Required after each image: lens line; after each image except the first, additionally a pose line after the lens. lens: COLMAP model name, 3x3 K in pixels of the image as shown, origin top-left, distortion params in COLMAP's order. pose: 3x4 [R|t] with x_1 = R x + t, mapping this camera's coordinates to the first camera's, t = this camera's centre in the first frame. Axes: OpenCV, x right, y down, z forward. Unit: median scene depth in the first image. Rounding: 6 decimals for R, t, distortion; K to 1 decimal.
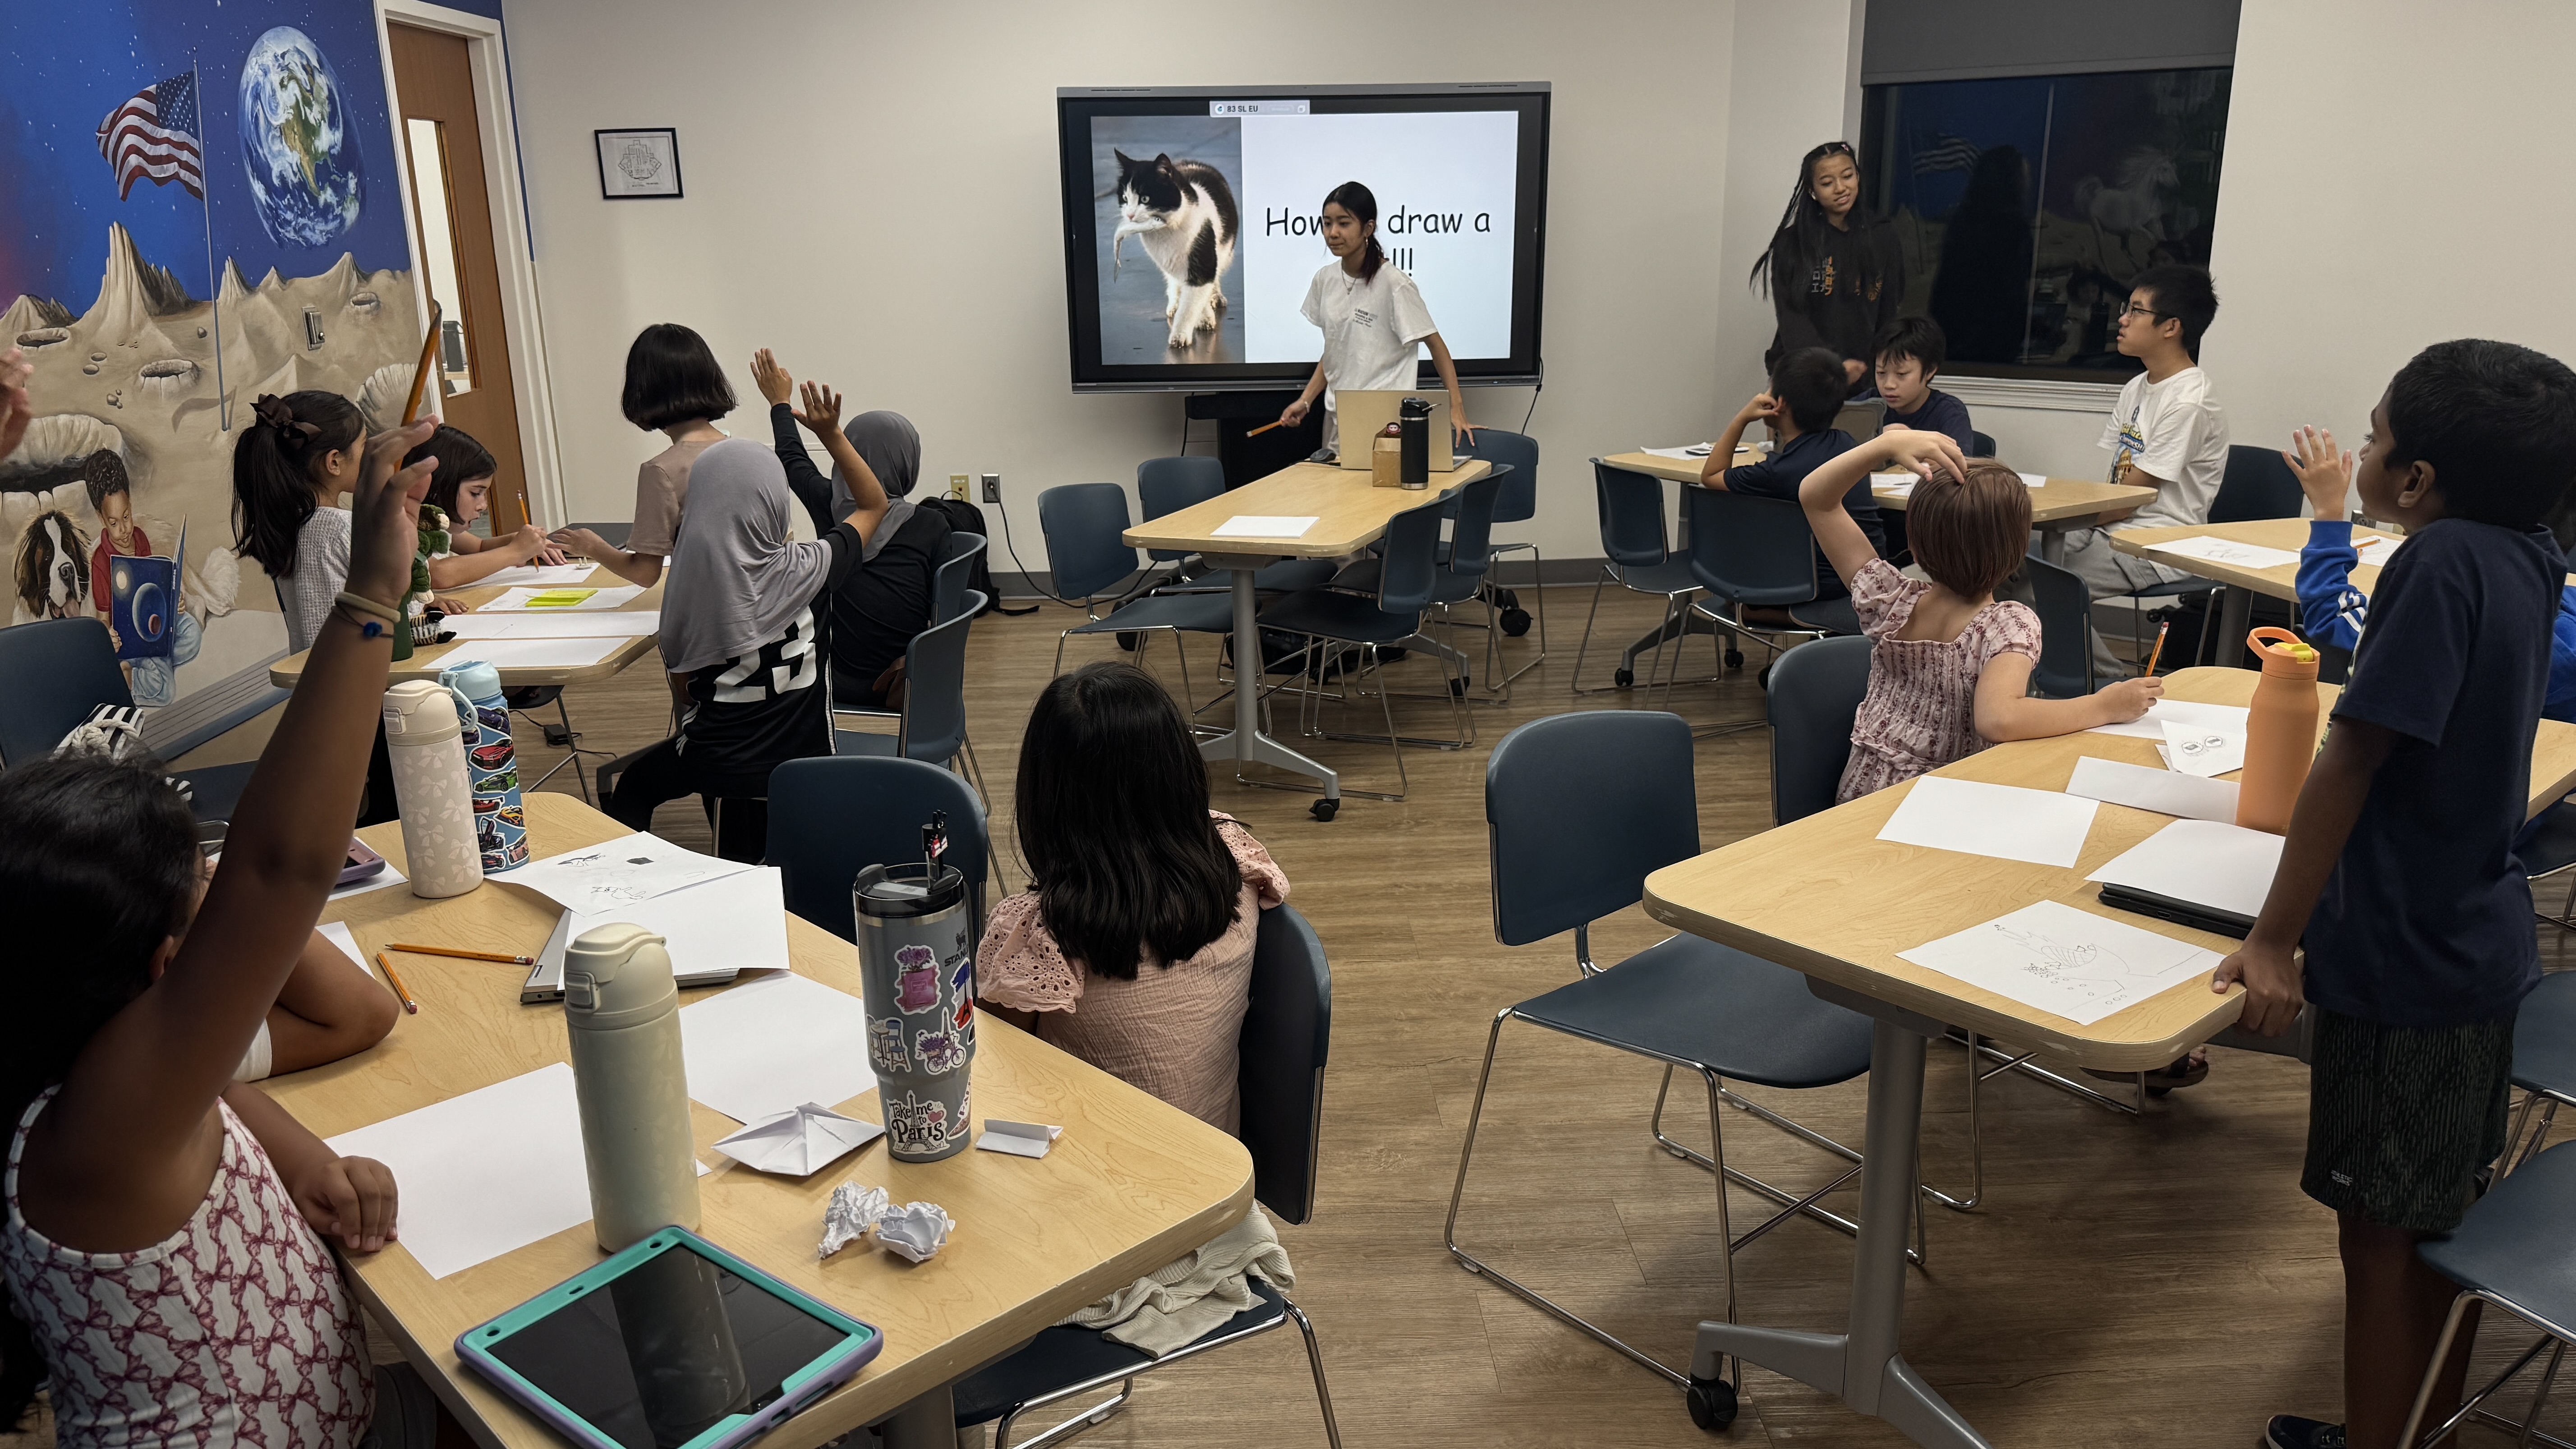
lens RADIAL K [[1817.8, 0, 1284.5], [0, 1817.8, 738.9], [0, 0, 1]] dist [0.043254, -0.068753]
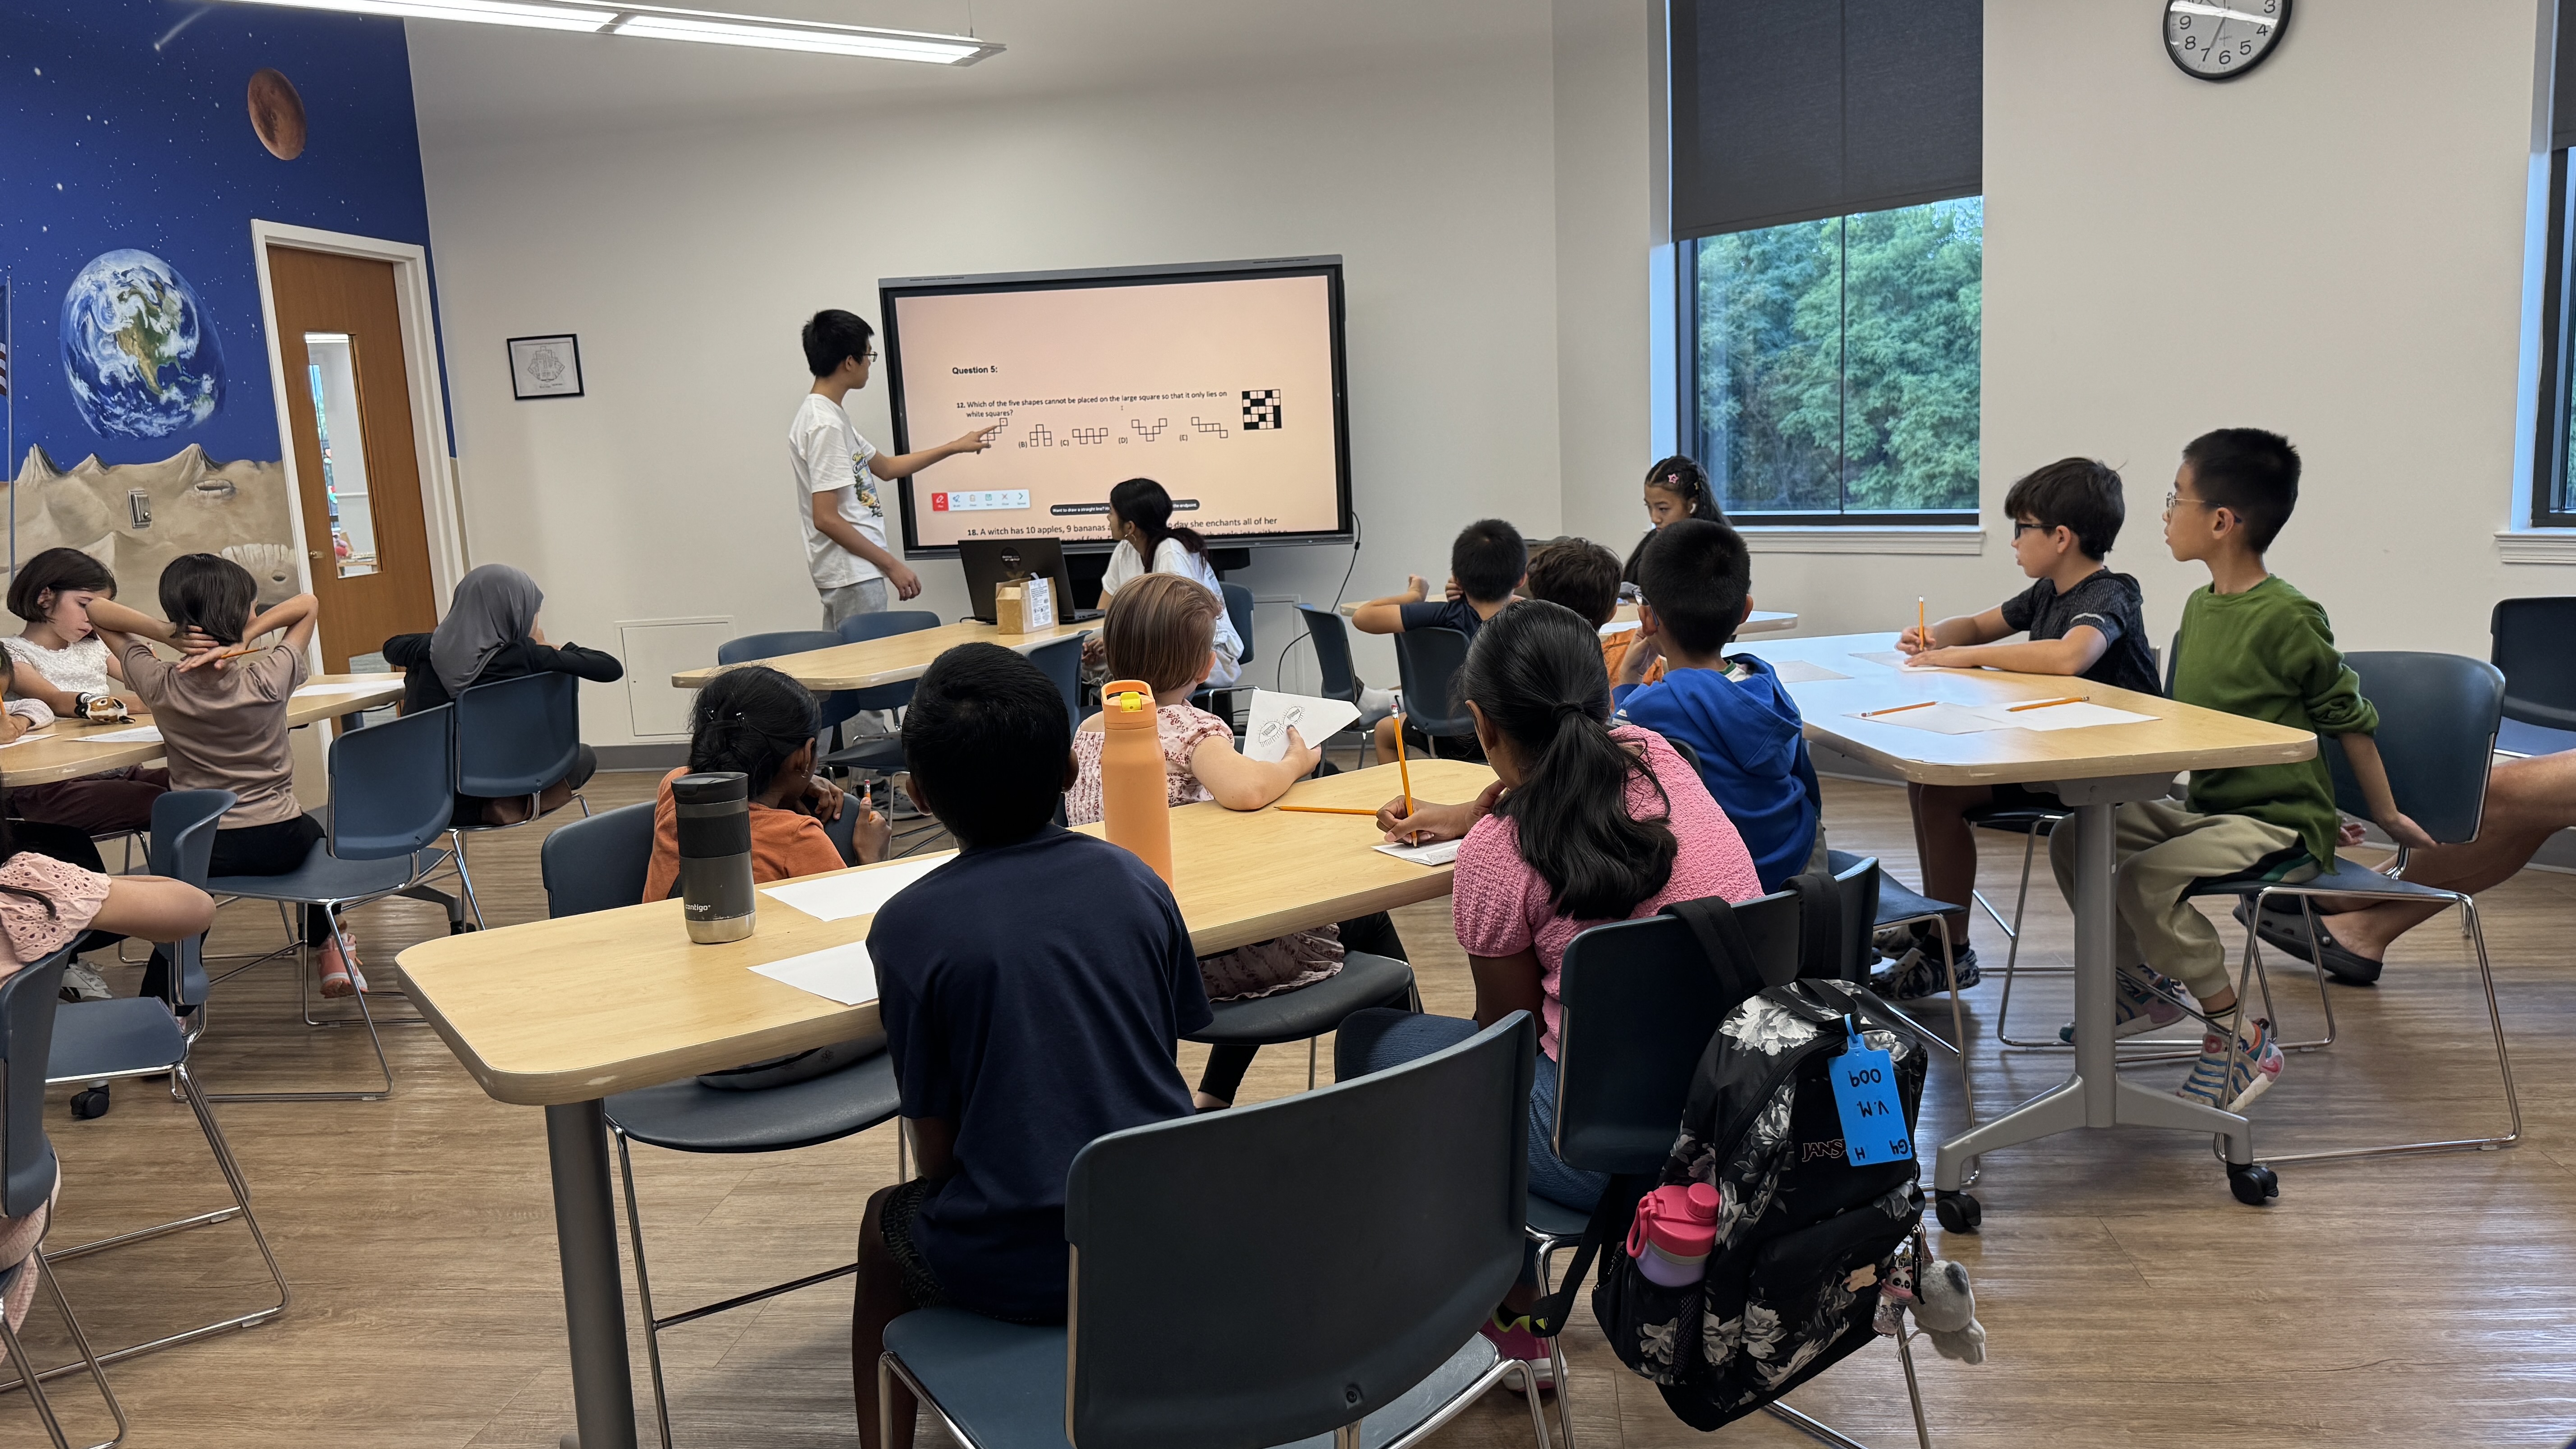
lens RADIAL K [[1817.8, 0, 1274.0], [0, 1817.8, 742.2], [0, 0, 1]] dist [0.043254, -0.068753]
pose [[0.987172, -0.009807, -0.159357, 0.324433], [-0.008628, 0.993377, -0.114576, 0.038491], [0.159425, 0.114481, 0.980550, 0.031497]]
